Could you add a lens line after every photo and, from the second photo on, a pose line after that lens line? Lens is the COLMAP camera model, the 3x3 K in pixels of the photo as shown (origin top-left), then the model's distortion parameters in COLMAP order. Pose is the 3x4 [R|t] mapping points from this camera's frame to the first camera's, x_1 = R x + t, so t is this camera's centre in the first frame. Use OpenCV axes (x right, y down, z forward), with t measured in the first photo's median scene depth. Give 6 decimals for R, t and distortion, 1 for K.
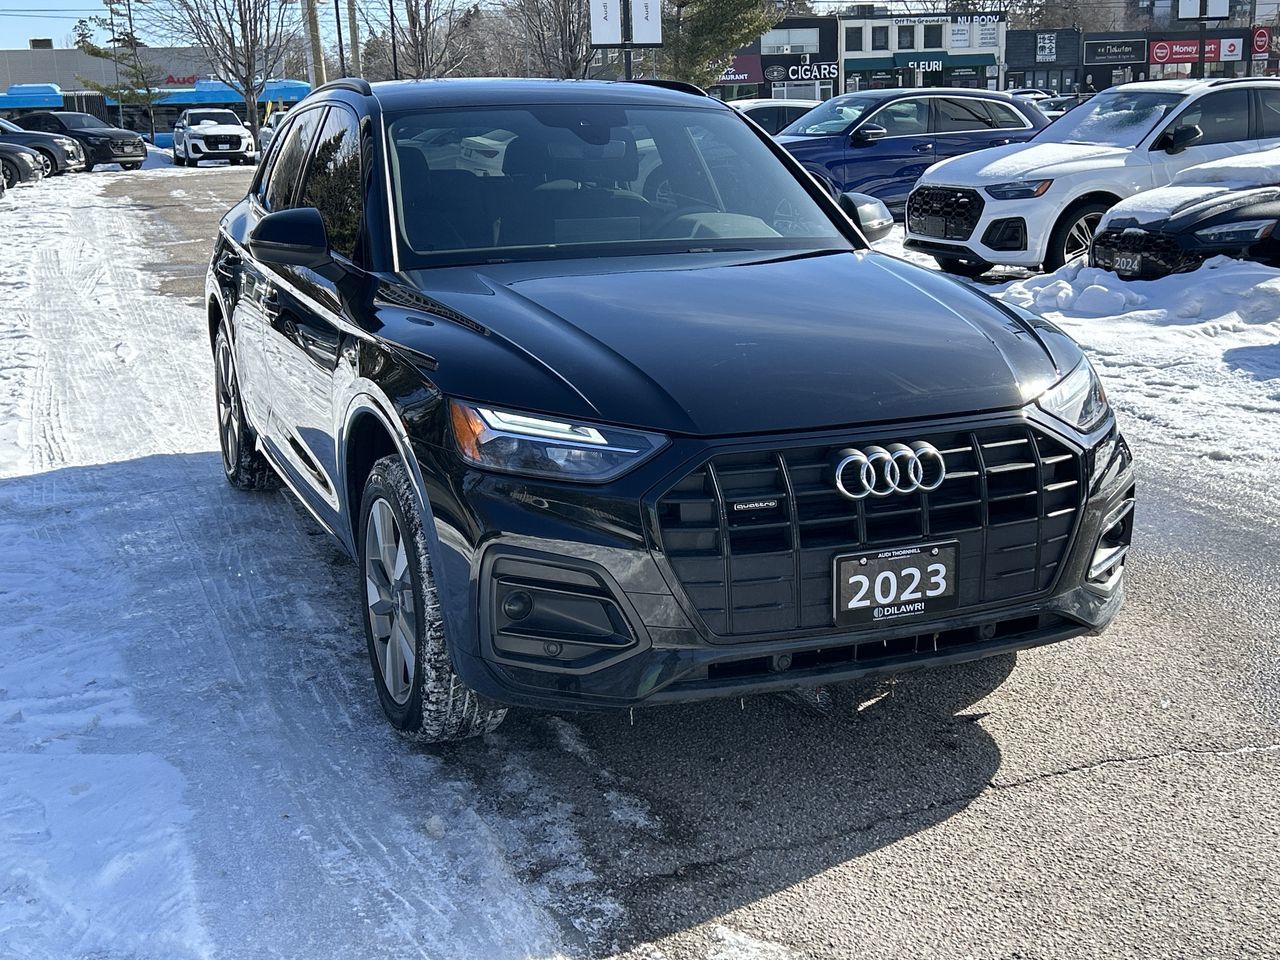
lens RADIAL K [[1517.8, 0, 617.4], [0, 1517.8, 477.2], [0, 0, 1]] dist [0.037201, 0.000000]
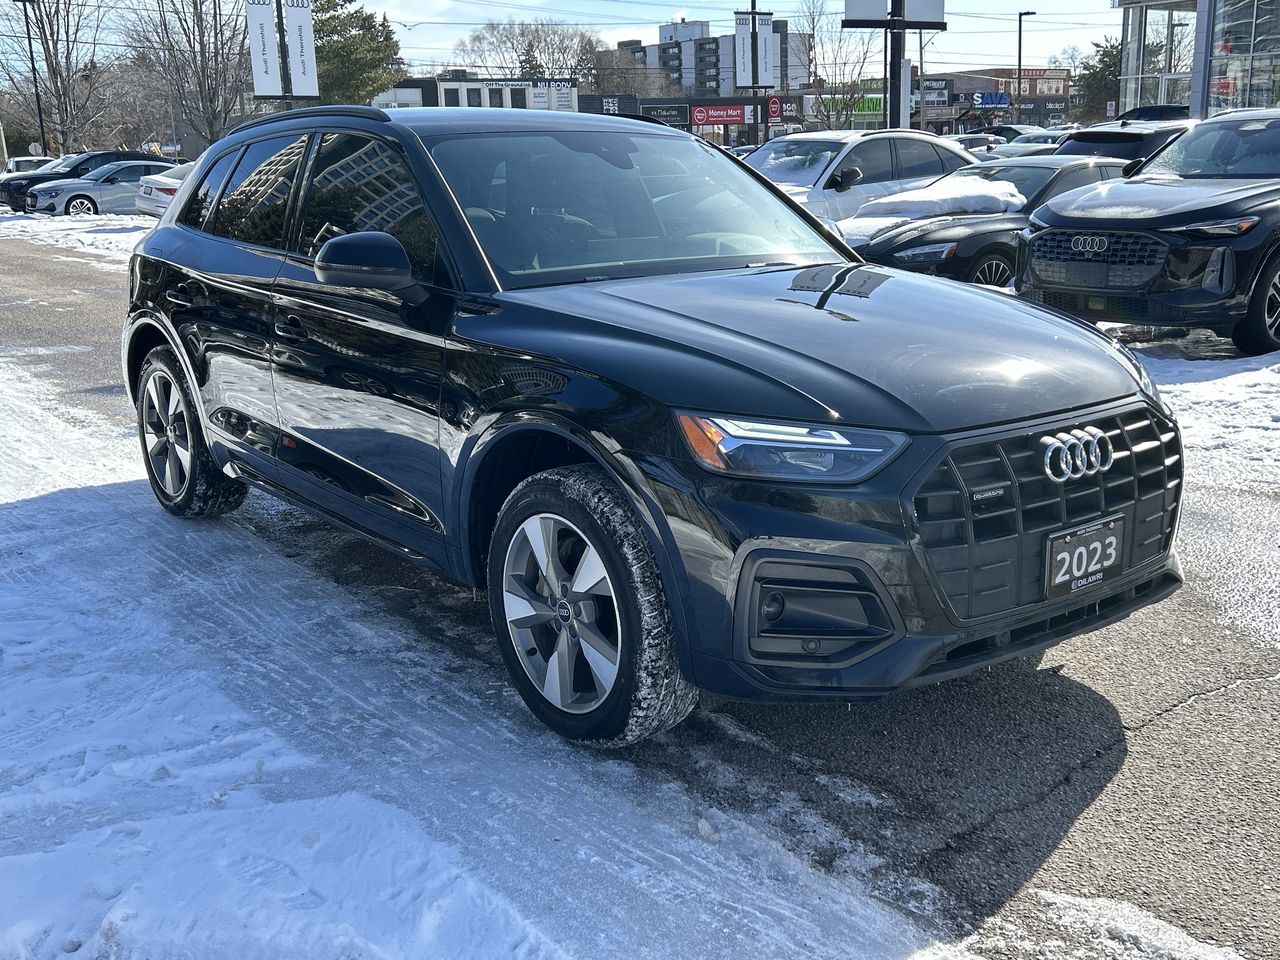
lens RADIAL K [[1308.6, 0, 624.7], [0, 1308.6, 481.4], [0, 0, 1]] dist [0.040167, 0.000000]
pose [[0.960855, -0.061684, 0.270097, -0.365401], [0.060833, 0.998081, 0.011532, -0.015220], [-0.270290, 0.005350, 0.962764, 0.158295]]
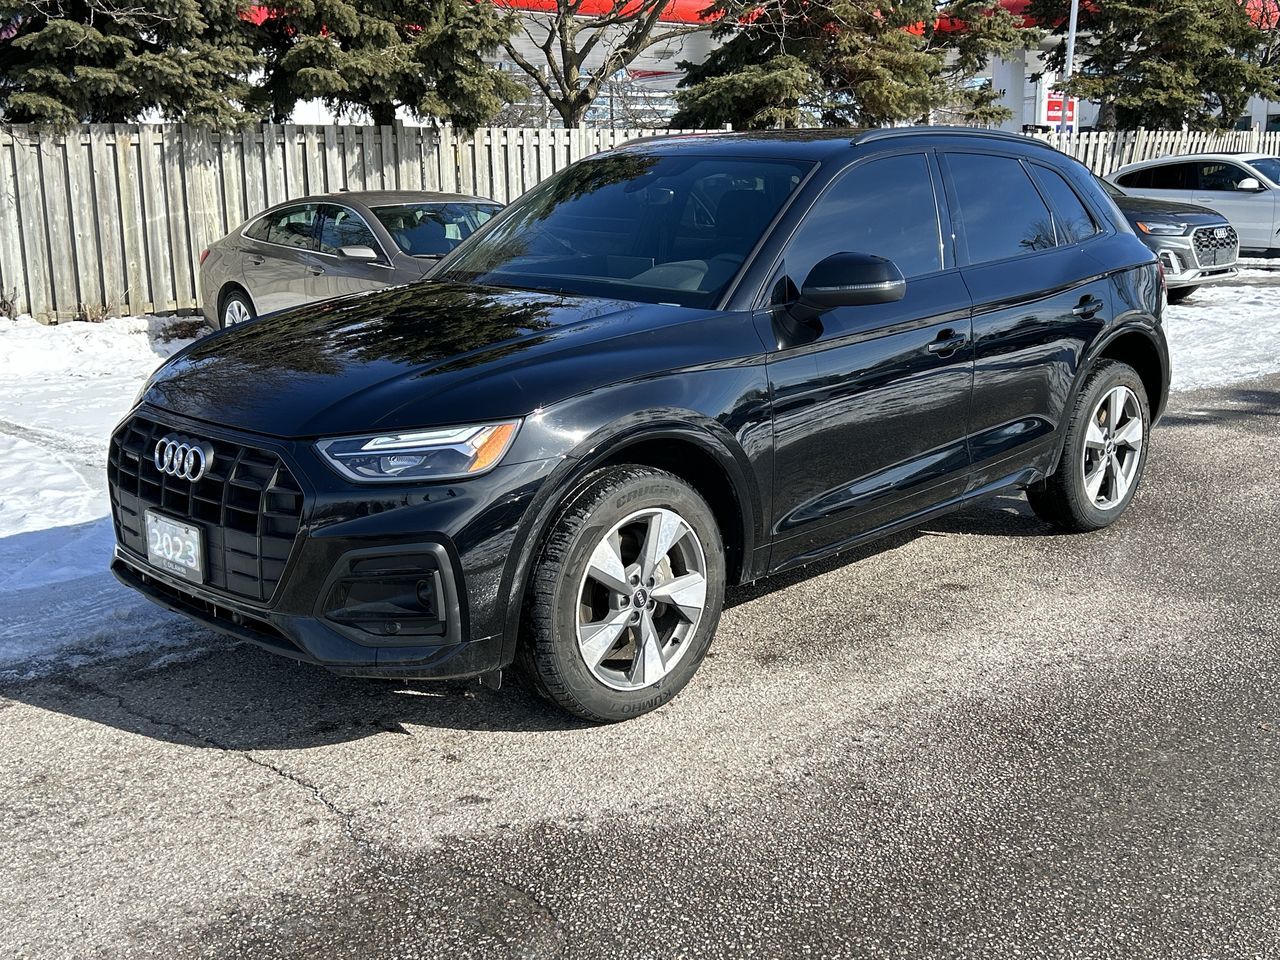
lens RADIAL K [[1308.6, 0, 635.3], [0, 1308.6, 487.1], [0, 0, 1]] dist [0.040167, 0.000000]
pose [[0.398691, 0.226073, -0.888784, 1.210307], [-0.203189, 0.966829, 0.154778, -0.209910], [0.894293, 0.118883, 0.431401, 0.804695]]
